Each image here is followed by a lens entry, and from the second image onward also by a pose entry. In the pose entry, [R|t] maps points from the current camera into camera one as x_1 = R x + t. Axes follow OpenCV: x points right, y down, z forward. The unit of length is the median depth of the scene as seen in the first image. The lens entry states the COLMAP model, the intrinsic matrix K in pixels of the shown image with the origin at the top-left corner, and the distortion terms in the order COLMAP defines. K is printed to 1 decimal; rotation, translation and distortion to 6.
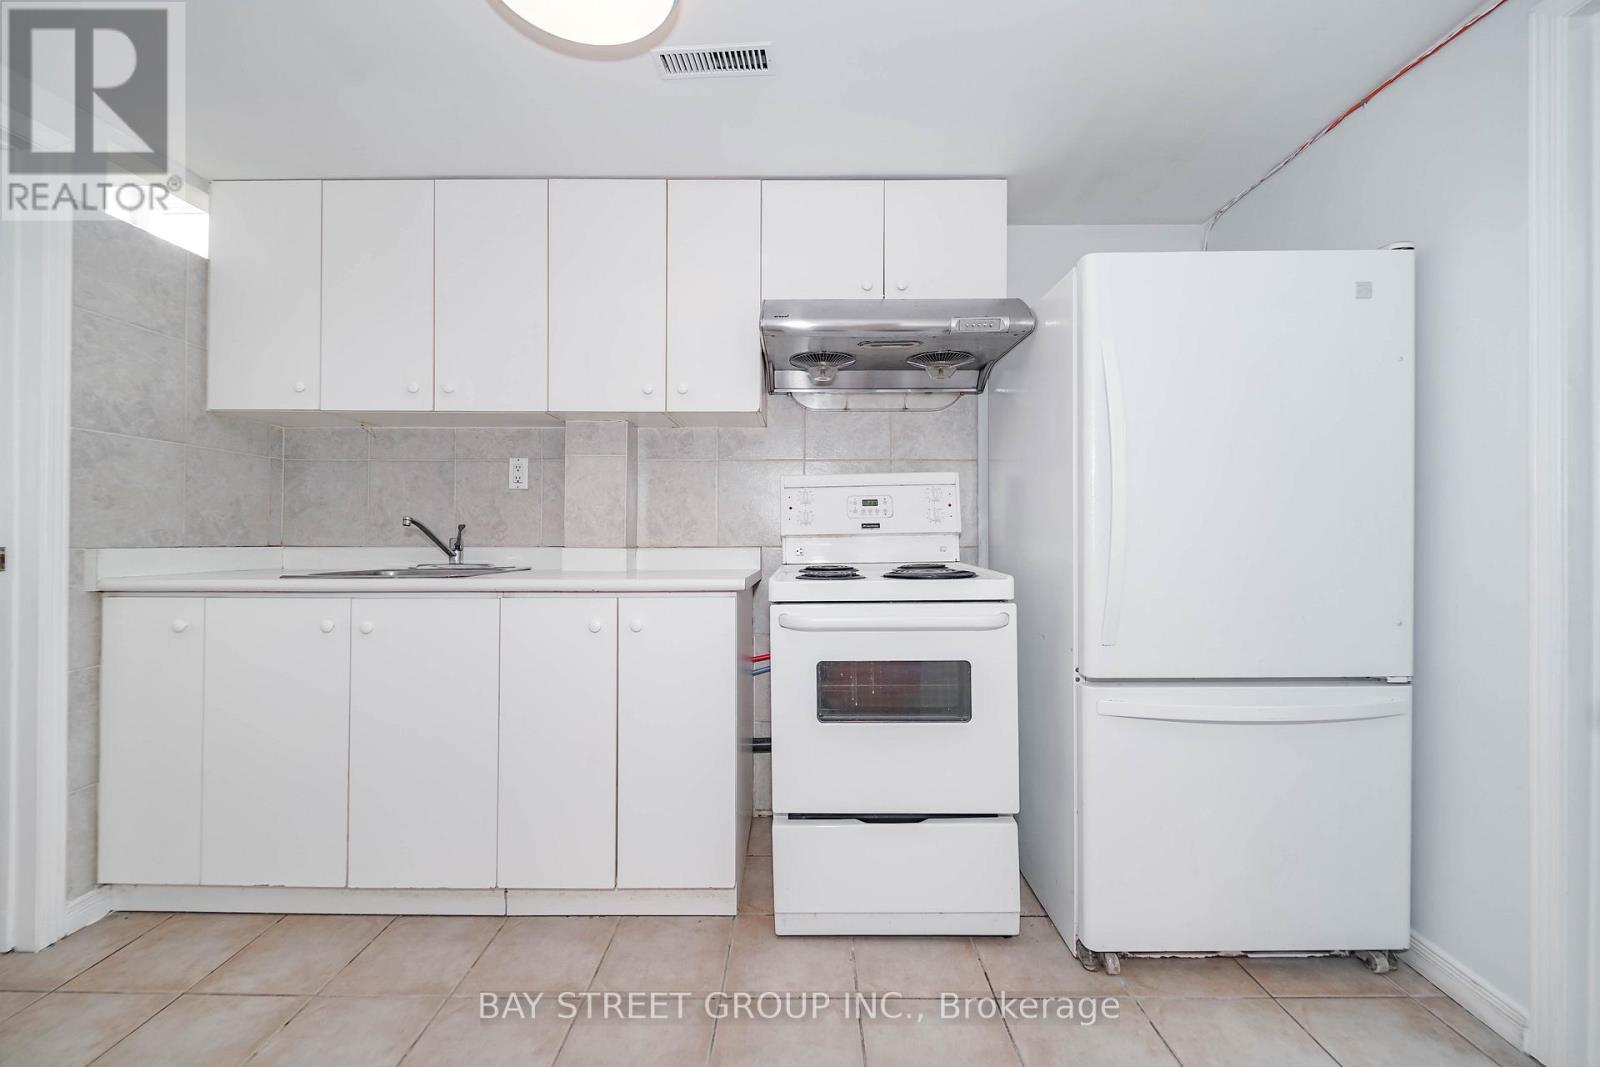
lens RADIAL K [[646.3, 0, 800.0], [0, 646.3, 533.5], [0, 0, 1]] dist [-0.022394, -0.000293]
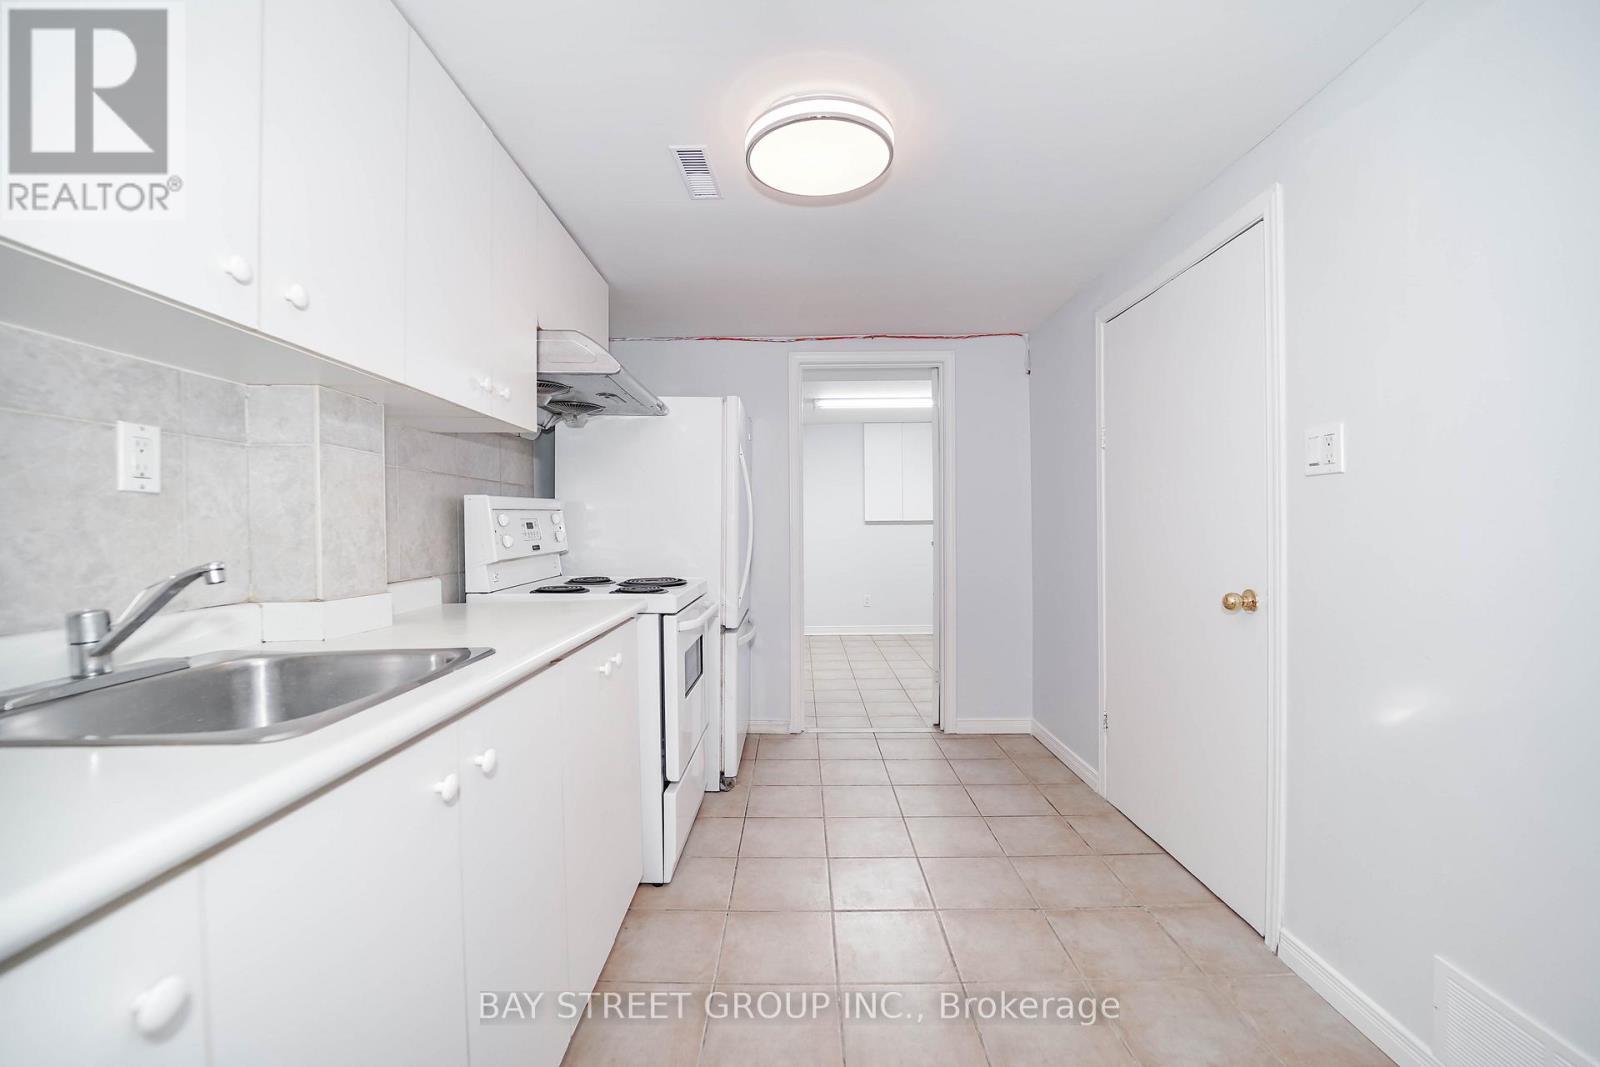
lens RADIAL K [[646.3, 0, 800.0], [0, 646.3, 533.5], [0, 0, 1]] dist [-0.022394, -0.000293]
pose [[-0.010512, -0.012953, 0.999861, -0.892976], [0.000331, 0.999916, 0.012957, -0.044840], [-0.999945, 0.000467, -0.010507, 0.533865]]
